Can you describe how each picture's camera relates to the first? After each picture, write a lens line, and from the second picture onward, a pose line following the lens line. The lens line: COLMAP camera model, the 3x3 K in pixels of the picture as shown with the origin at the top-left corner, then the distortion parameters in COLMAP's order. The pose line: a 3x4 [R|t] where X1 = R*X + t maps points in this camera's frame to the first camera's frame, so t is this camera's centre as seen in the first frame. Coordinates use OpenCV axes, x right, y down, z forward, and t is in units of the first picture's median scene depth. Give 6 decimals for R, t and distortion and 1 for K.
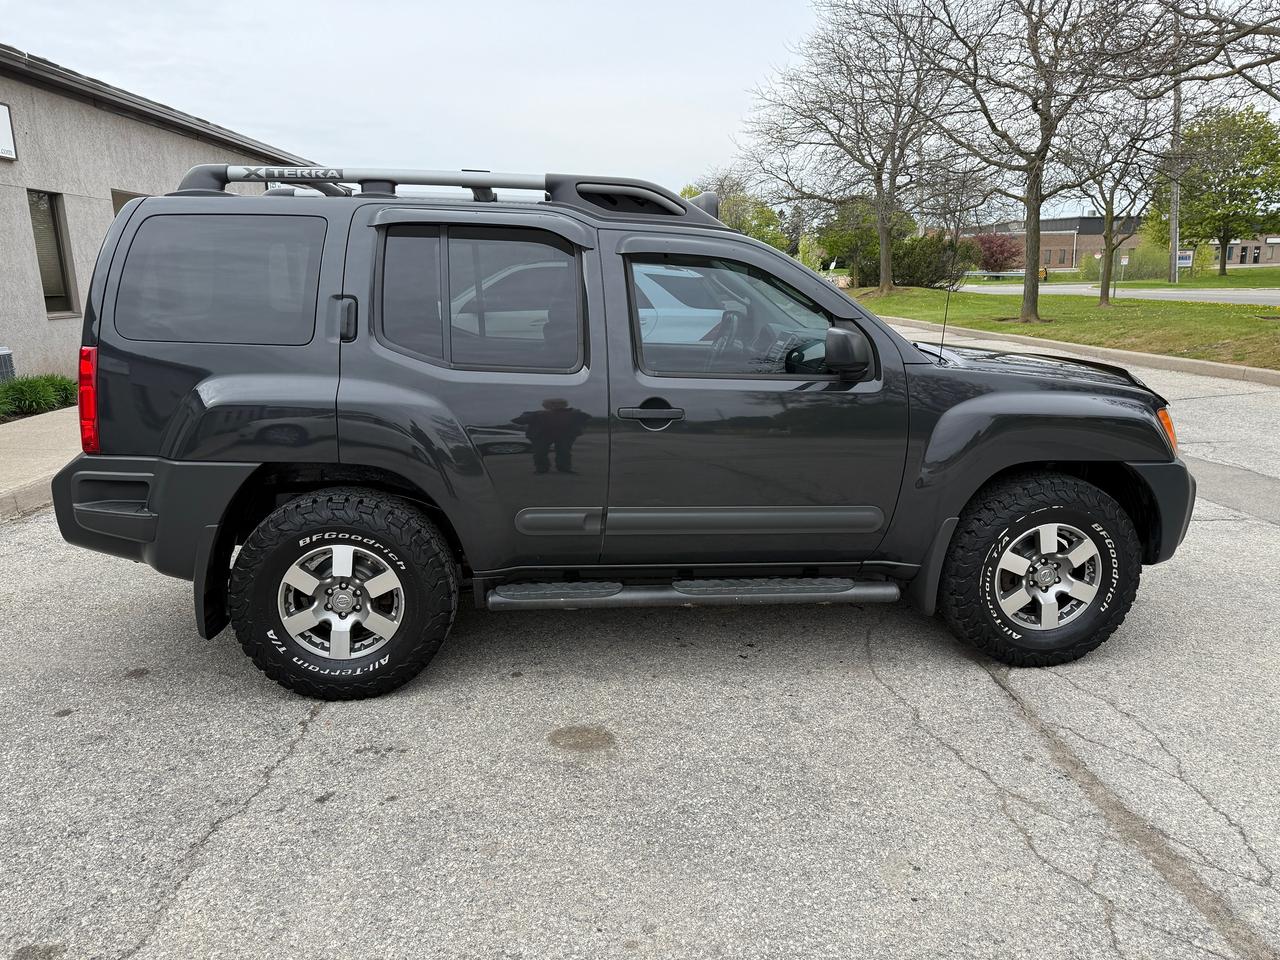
lens RADIAL K [[895.2, 0, 640.0], [0, 895.2, 480.0], [0, 0, 1]] dist [0.001183, -0.008429]
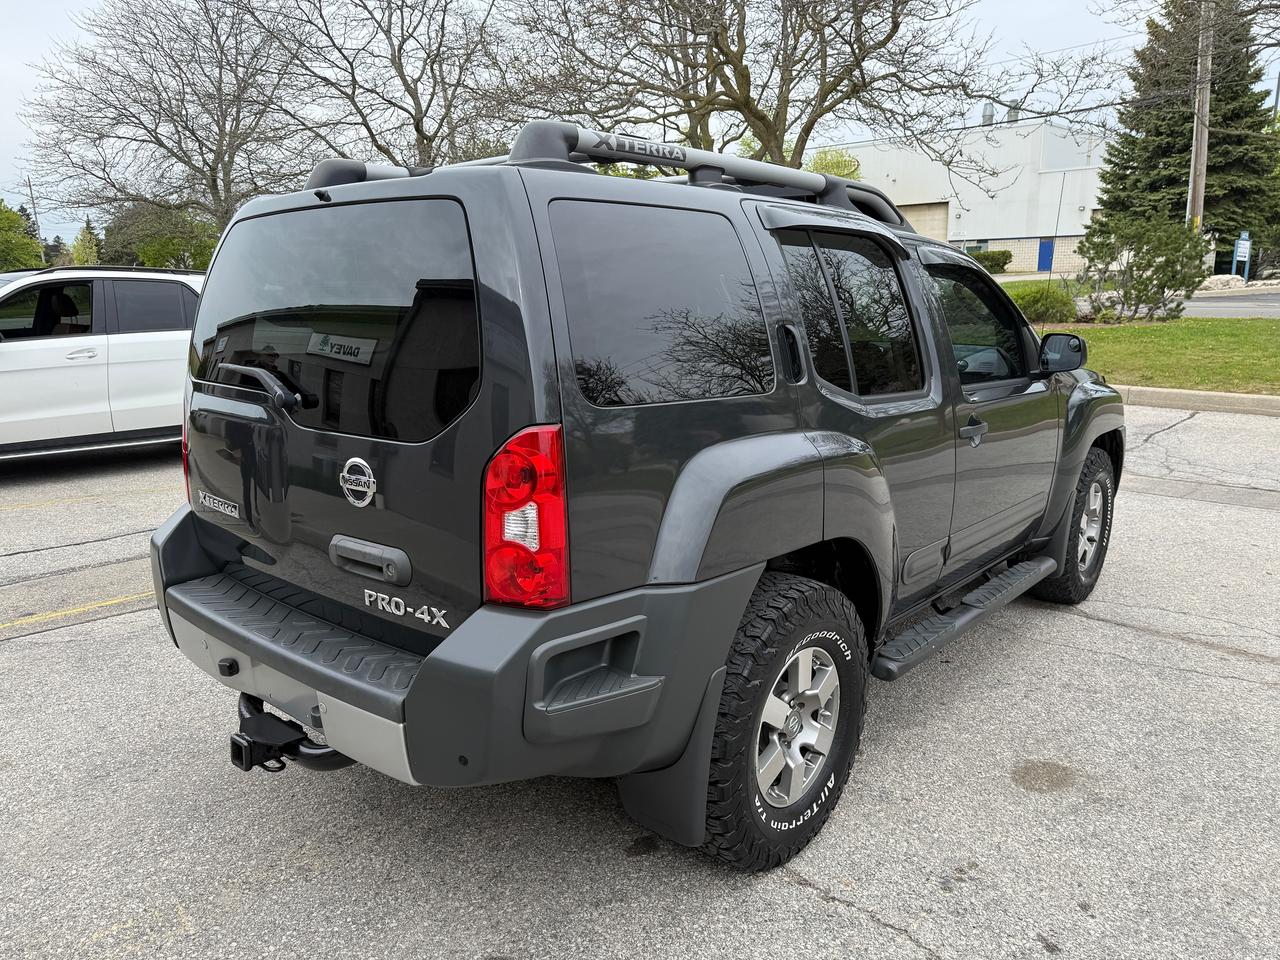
lens RADIAL K [[899.3, 0, 645.0], [0, 899.3, 476.4], [0, 0, 1]] dist [-0.003081, -0.004220]
pose [[0.730422, -0.138436, 0.668819, -0.129793], [0.150672, 0.987778, 0.039906, -0.017388], [-0.666170, 0.071625, 0.742353, 0.072639]]
